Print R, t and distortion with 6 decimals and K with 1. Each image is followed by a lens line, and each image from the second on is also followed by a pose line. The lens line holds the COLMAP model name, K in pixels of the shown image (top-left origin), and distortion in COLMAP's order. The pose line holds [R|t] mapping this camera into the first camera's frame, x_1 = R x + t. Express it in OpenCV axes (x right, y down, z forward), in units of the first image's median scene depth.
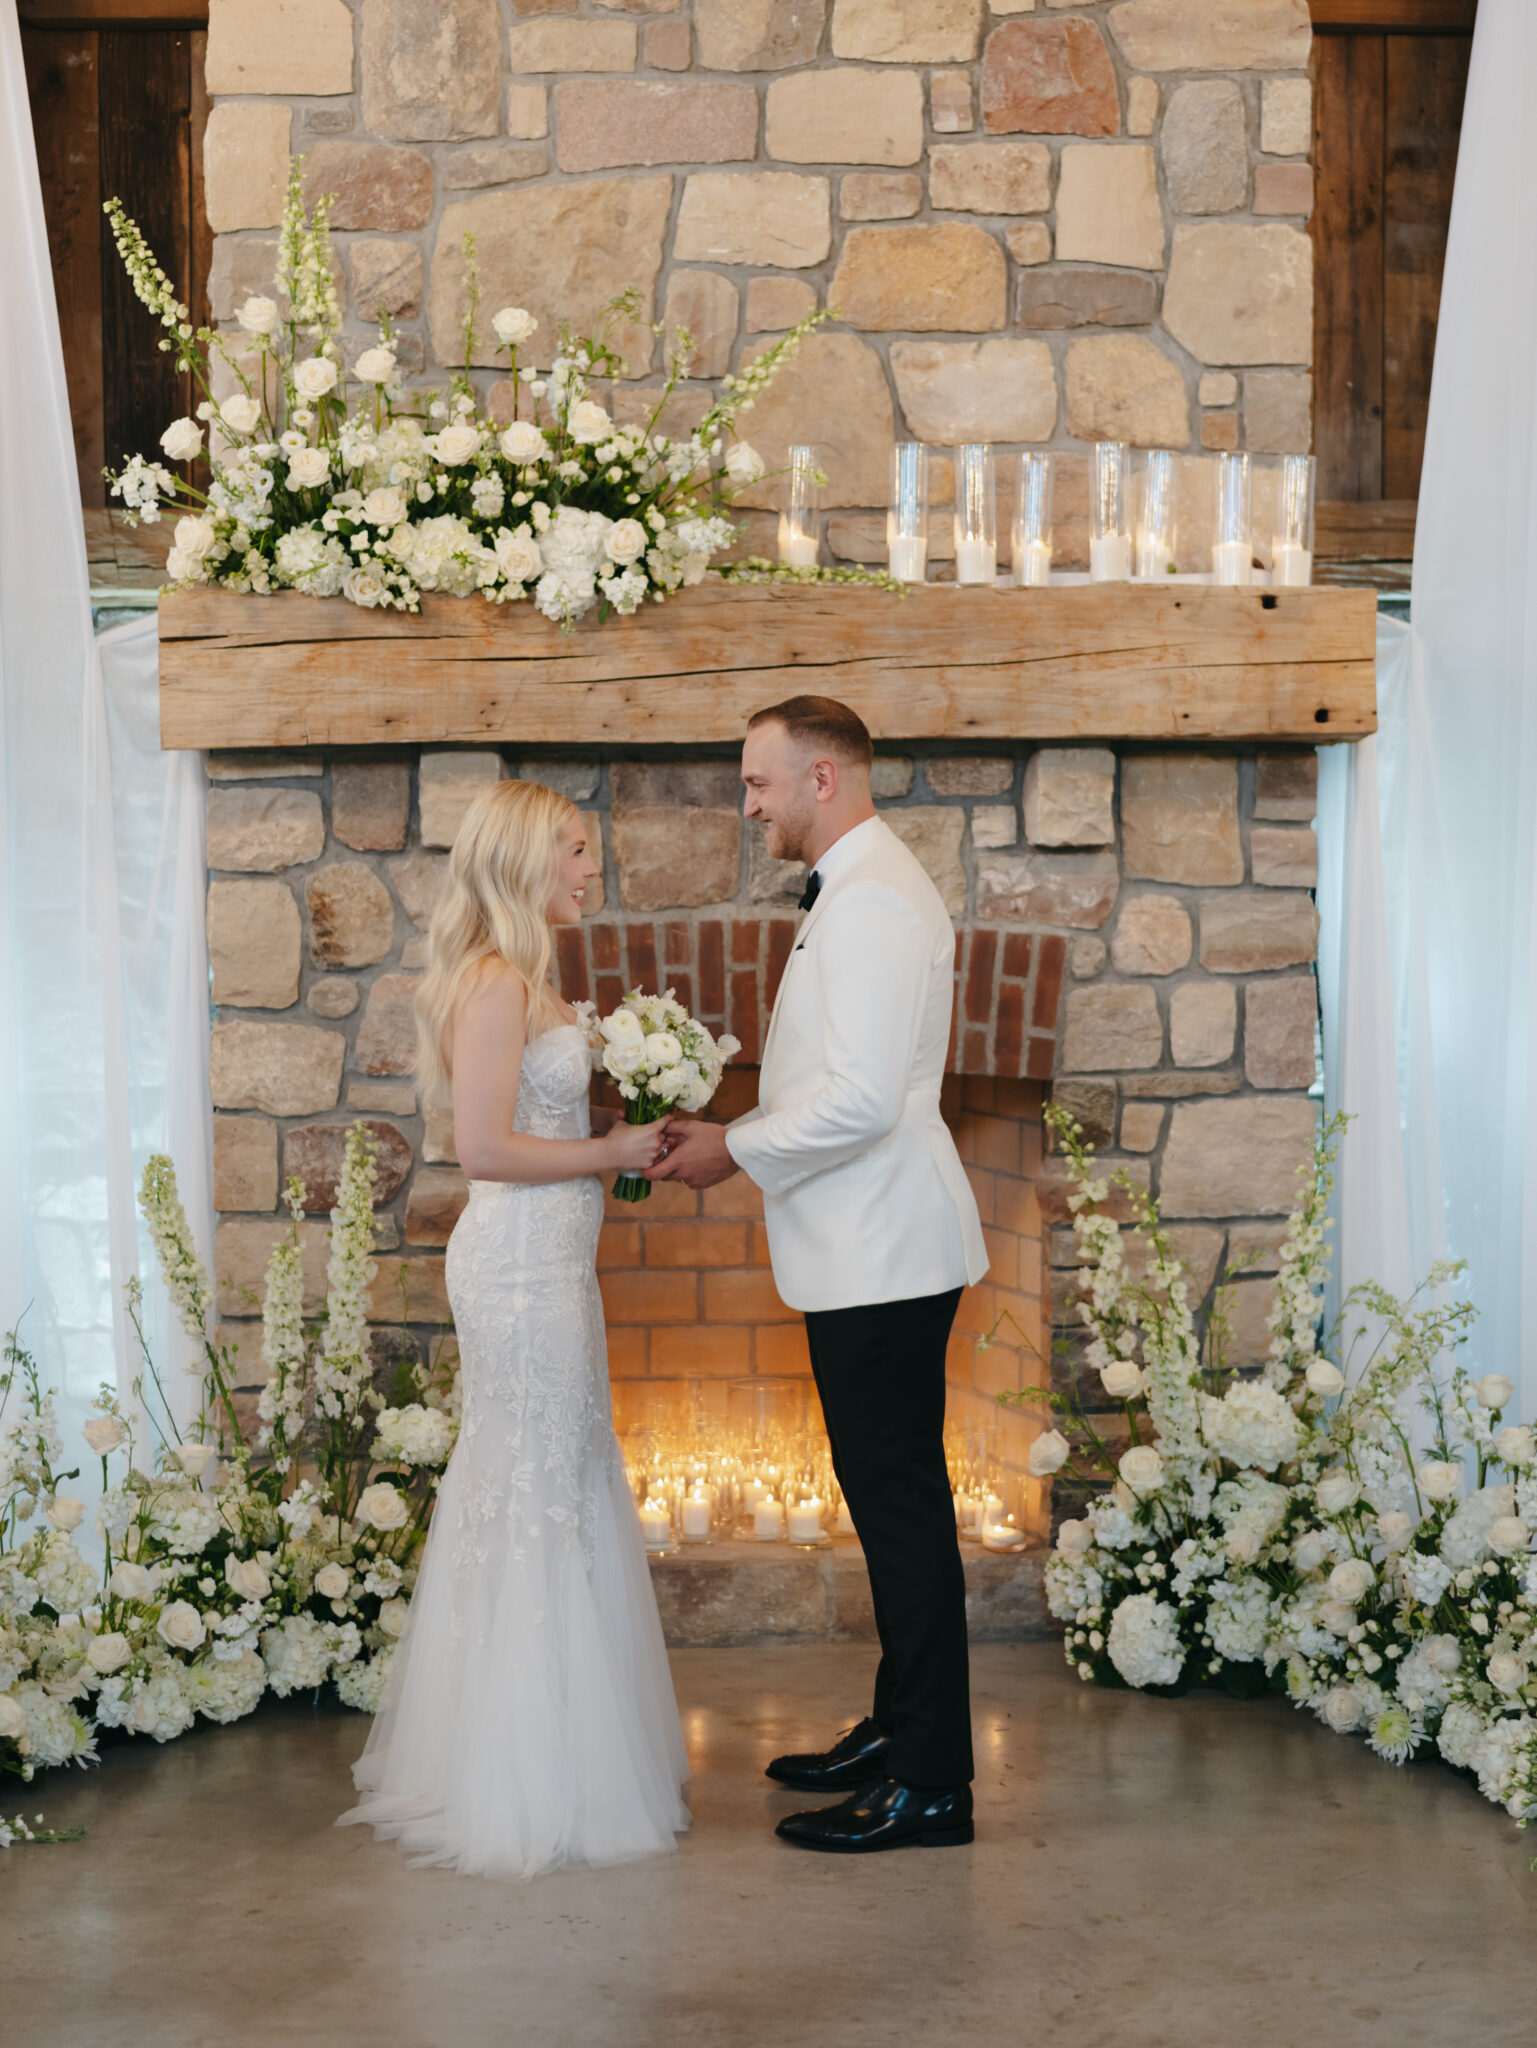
lens RADIAL K [[2997.4, 0, 767.4], [0, 2997.4, 995.6], [0, 0, 1]] dist [-0.008134, -0.023511]
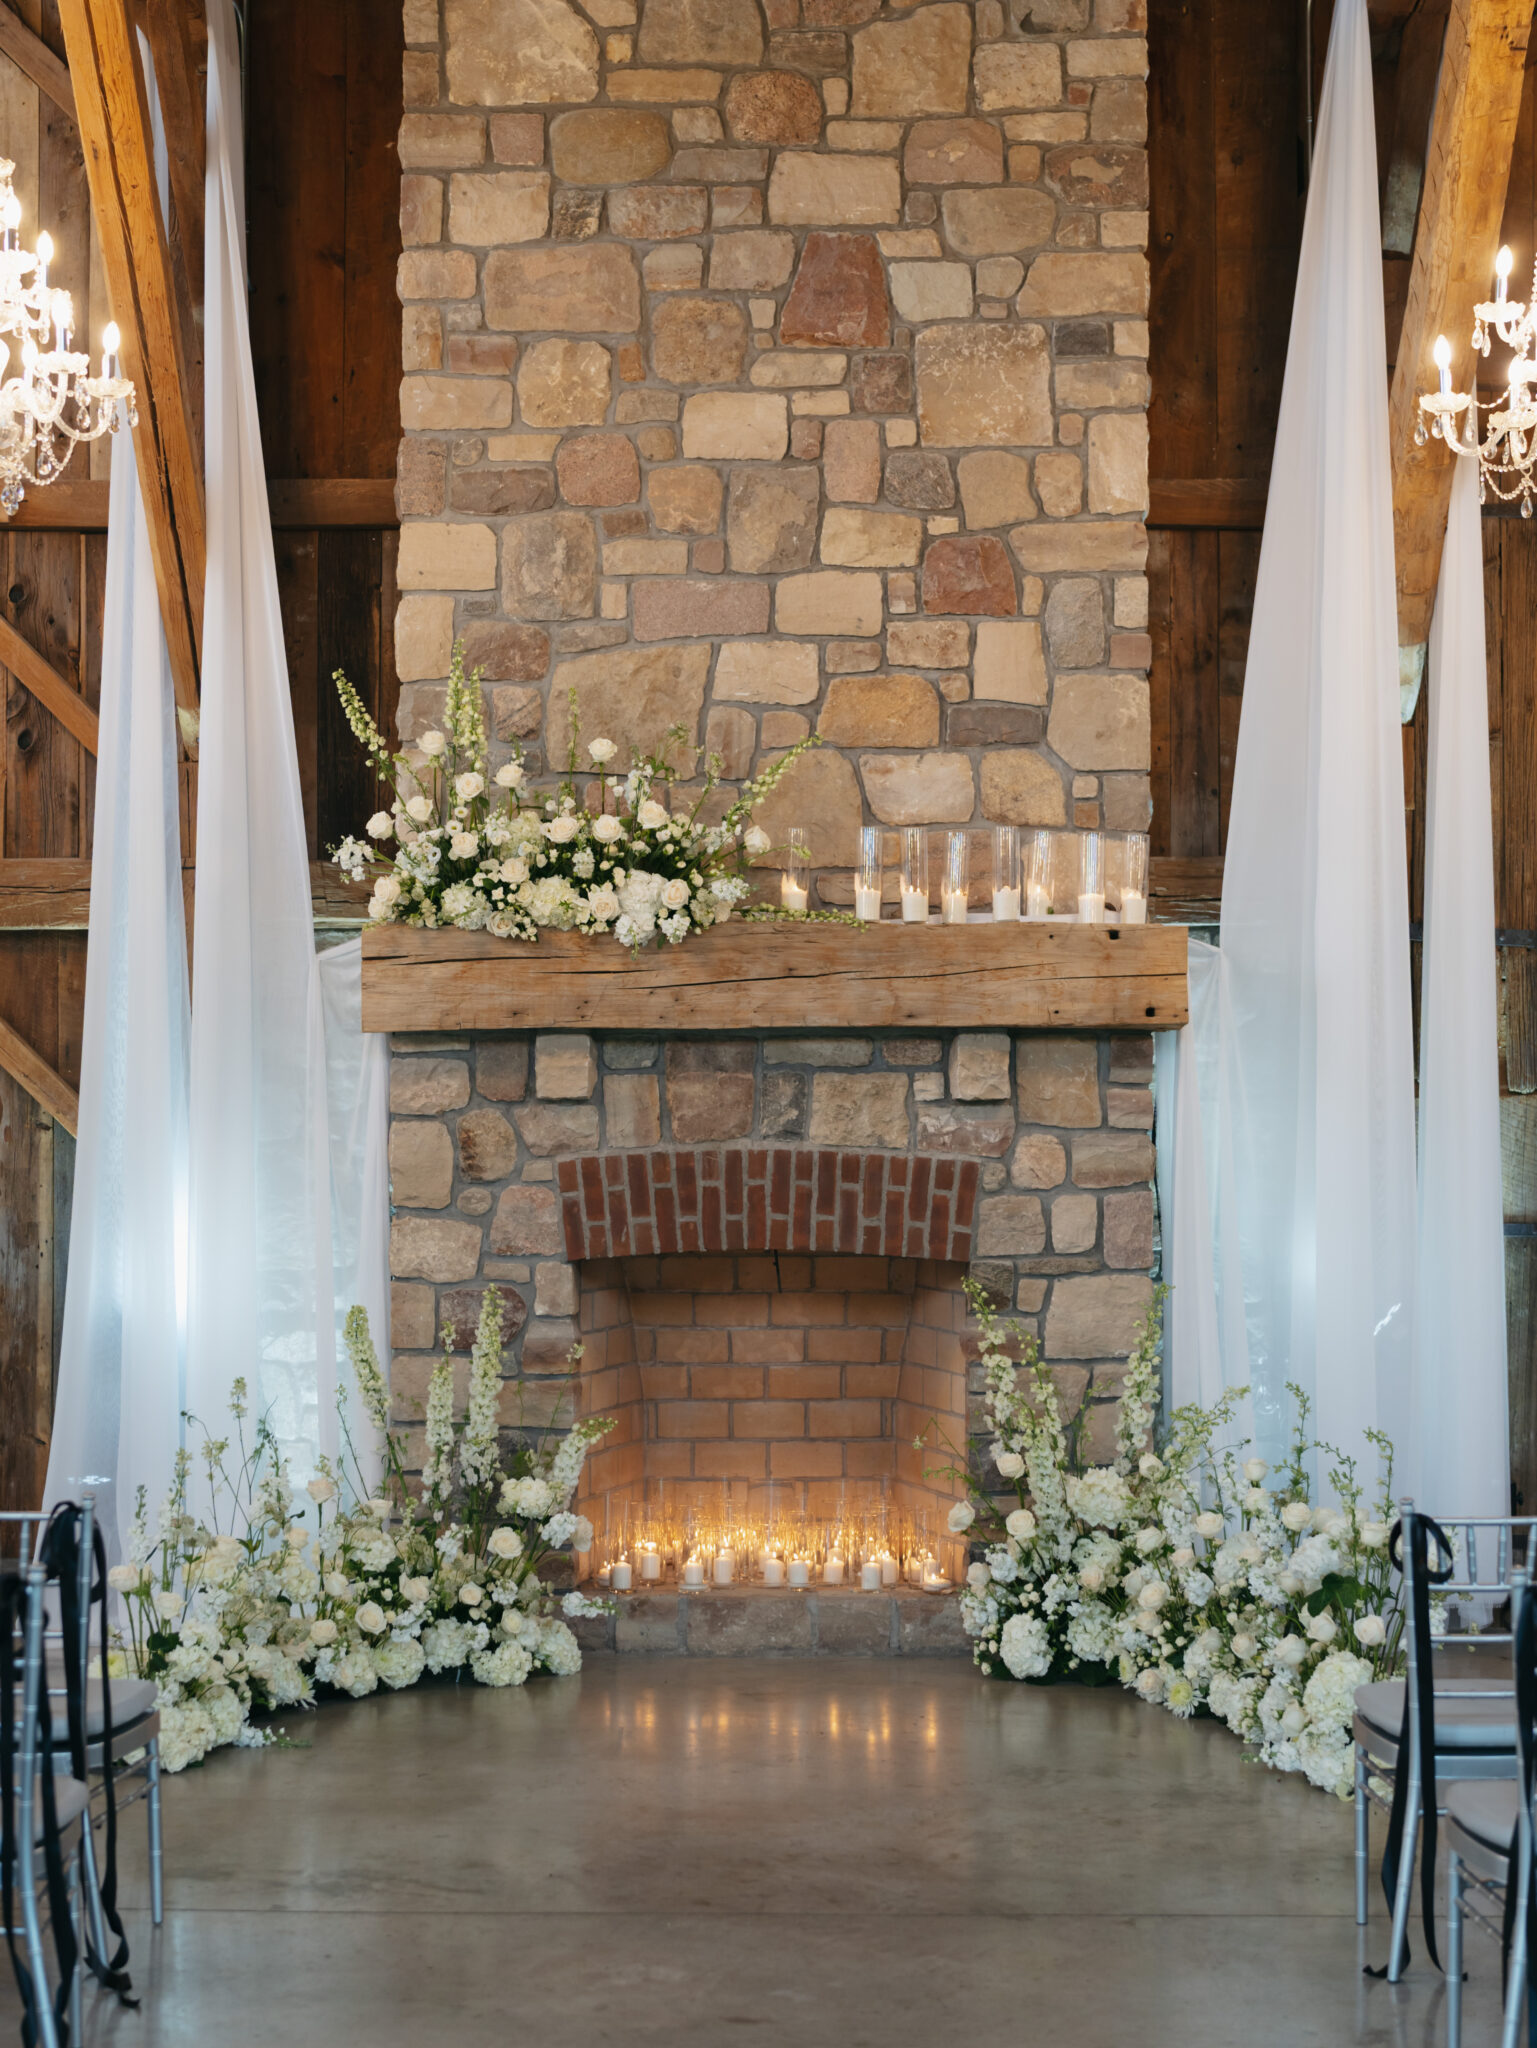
lens RADIAL K [[2983.8, 0, 768.5], [0, 2983.8, 1024.0], [0, 0, 1]] dist [-0.007769, 0.016704]
pose [[0.999393, 0.003798, -0.034620, 0.048553], [-0.006354, 0.997236, -0.074033, 0.021342], [0.034243, 0.074208, 0.996655, -0.453878]]
